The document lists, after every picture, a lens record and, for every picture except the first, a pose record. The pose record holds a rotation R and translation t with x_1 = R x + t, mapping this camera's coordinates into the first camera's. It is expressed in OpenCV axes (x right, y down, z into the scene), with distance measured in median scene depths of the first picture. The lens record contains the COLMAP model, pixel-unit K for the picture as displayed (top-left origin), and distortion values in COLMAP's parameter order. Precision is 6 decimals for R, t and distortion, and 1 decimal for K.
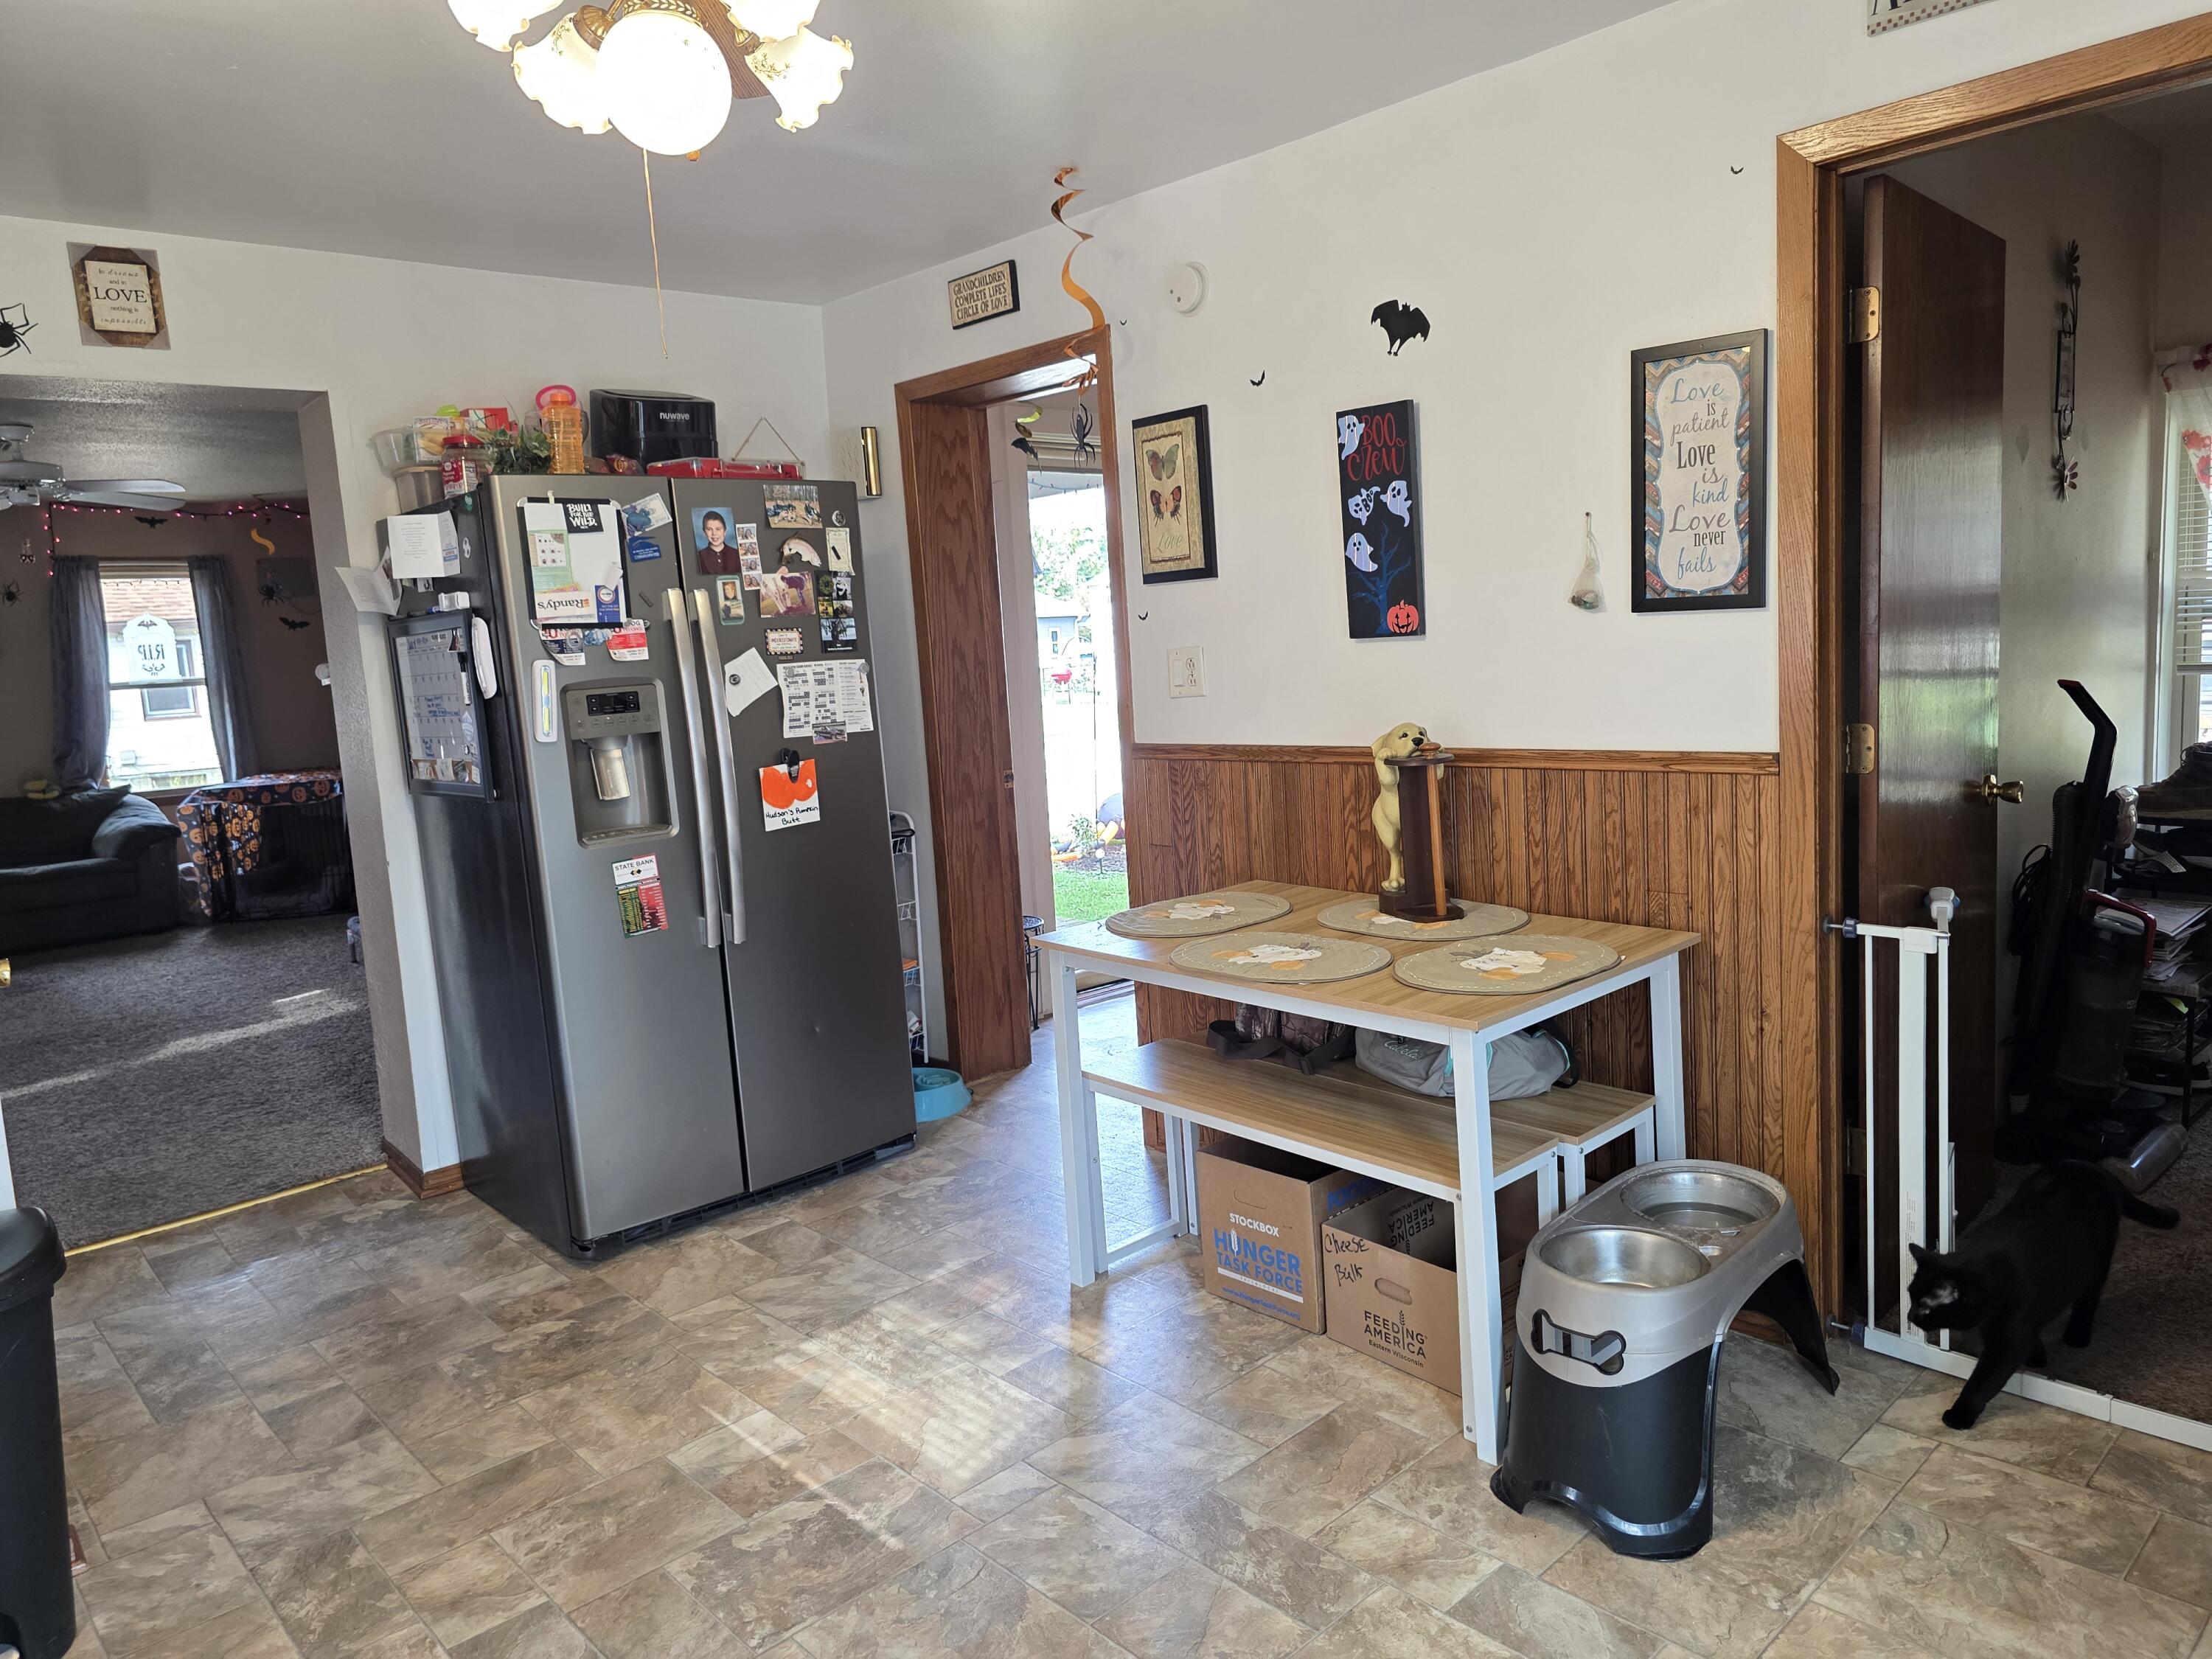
lens RADIAL K [[1486.5, 0, 1119.5], [0, 1486.5, 810.6], [0, 0, 1]] dist [0.030736, -0.029670]
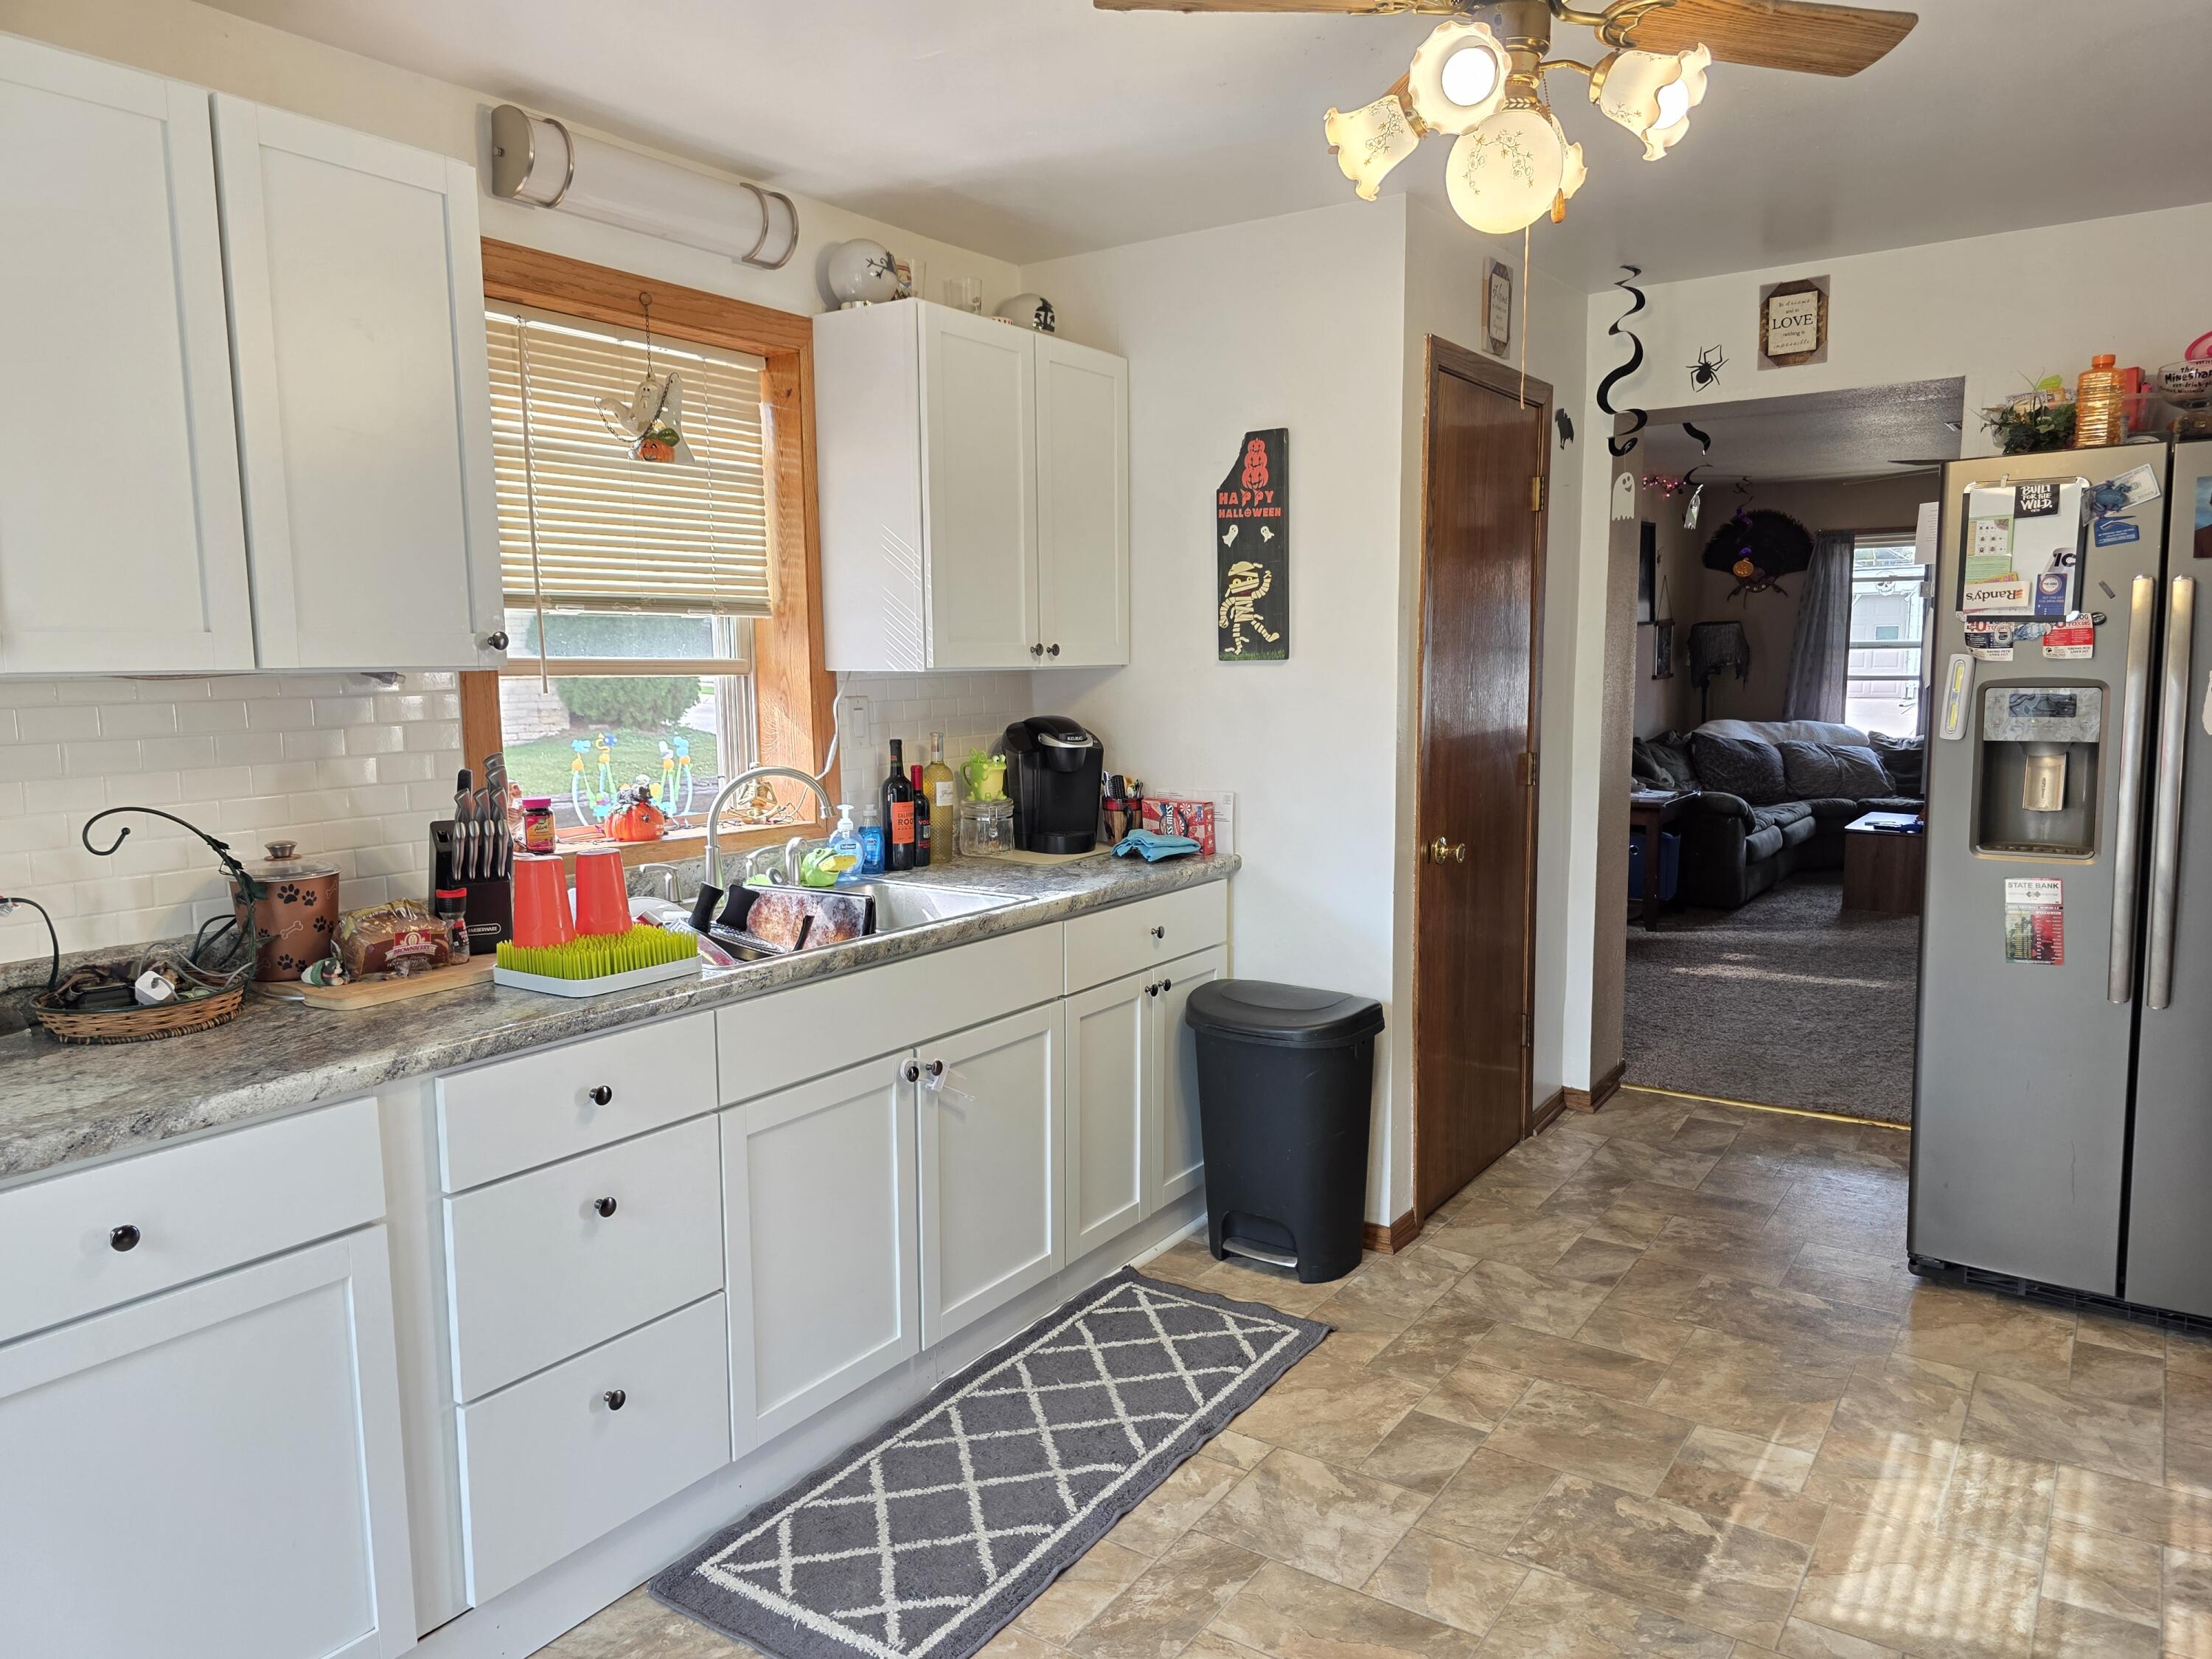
lens RADIAL K [[1486.5, 0, 1123.0], [0, 1486.5, 825.1], [0, 0, 1]] dist [0.030736, -0.029670]
pose [[0.213019, 0.170244, -0.962102, 0.431944], [-0.119926, 0.981813, 0.147179, -0.068495], [0.969660, 0.084029, 0.229561, 0.262723]]
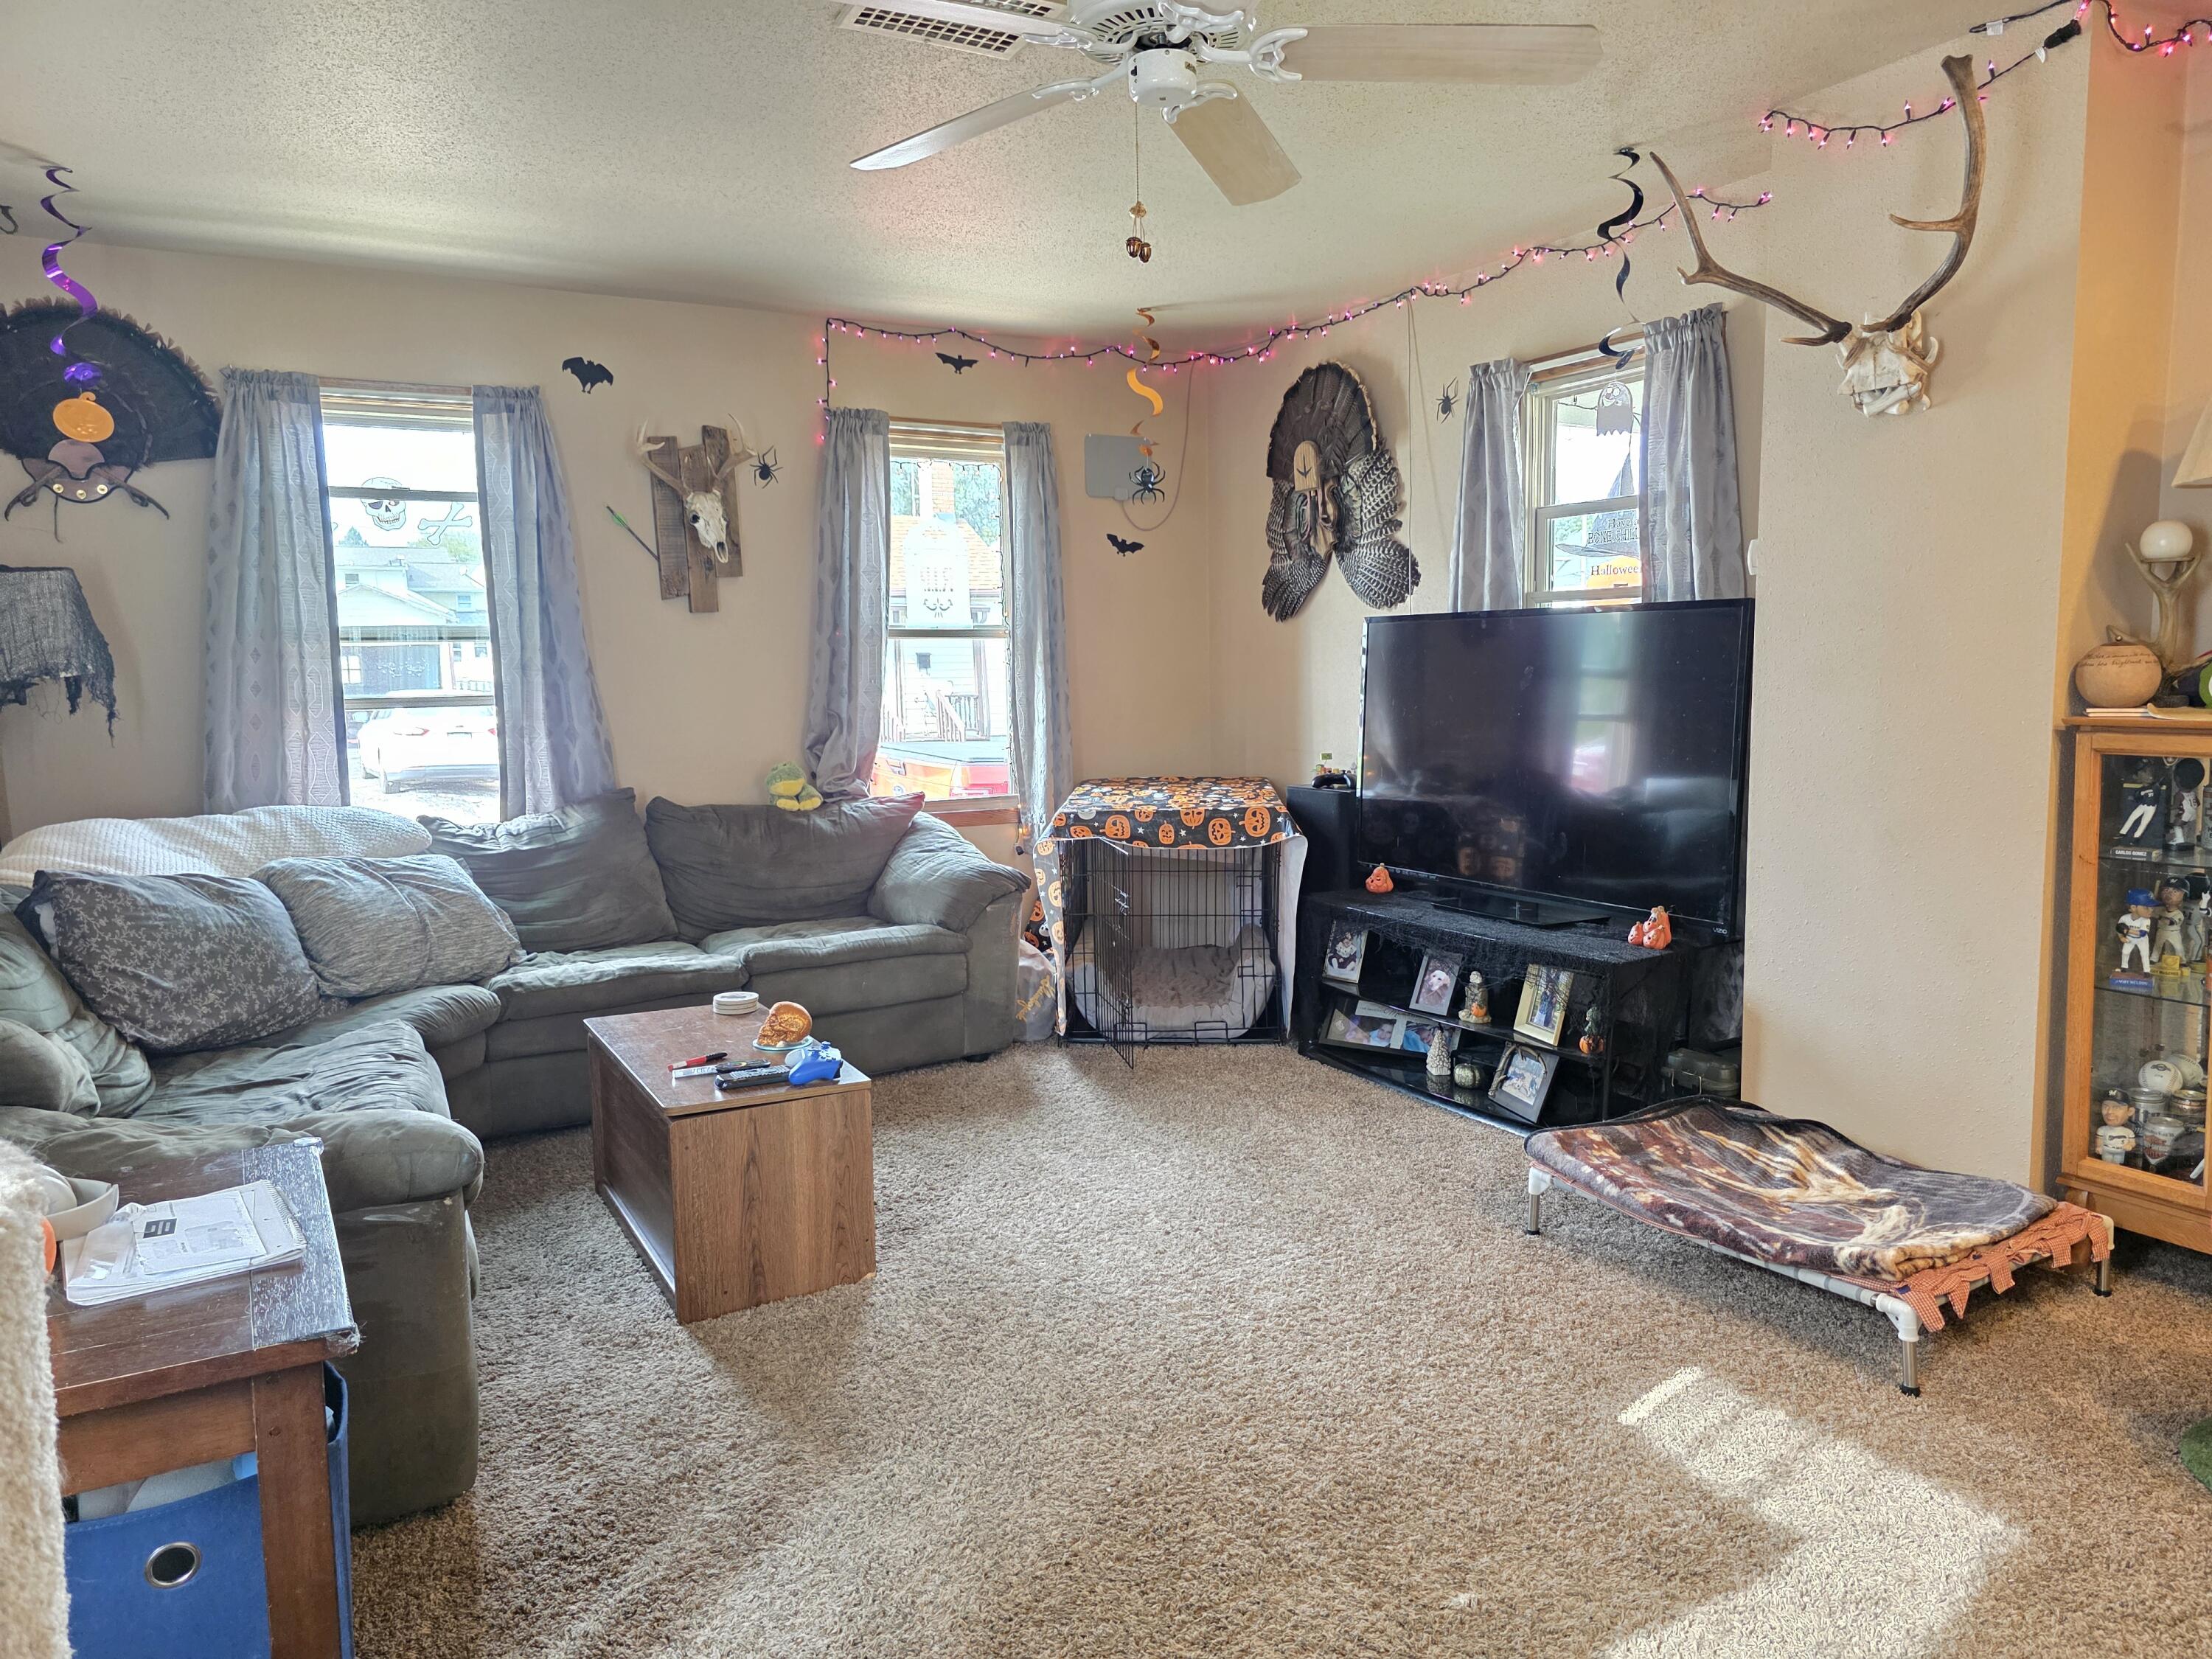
lens RADIAL K [[1486.5, 0, 1114.9], [0, 1486.5, 834.0], [0, 0, 1]] dist [0.030736, -0.029670]
pose [[0.974009, 0.067420, -0.216244, -1.201238], [-0.066417, 0.997721, 0.011912, -0.035517], [0.216555, 0.002760, 0.976267, 1.151930]]
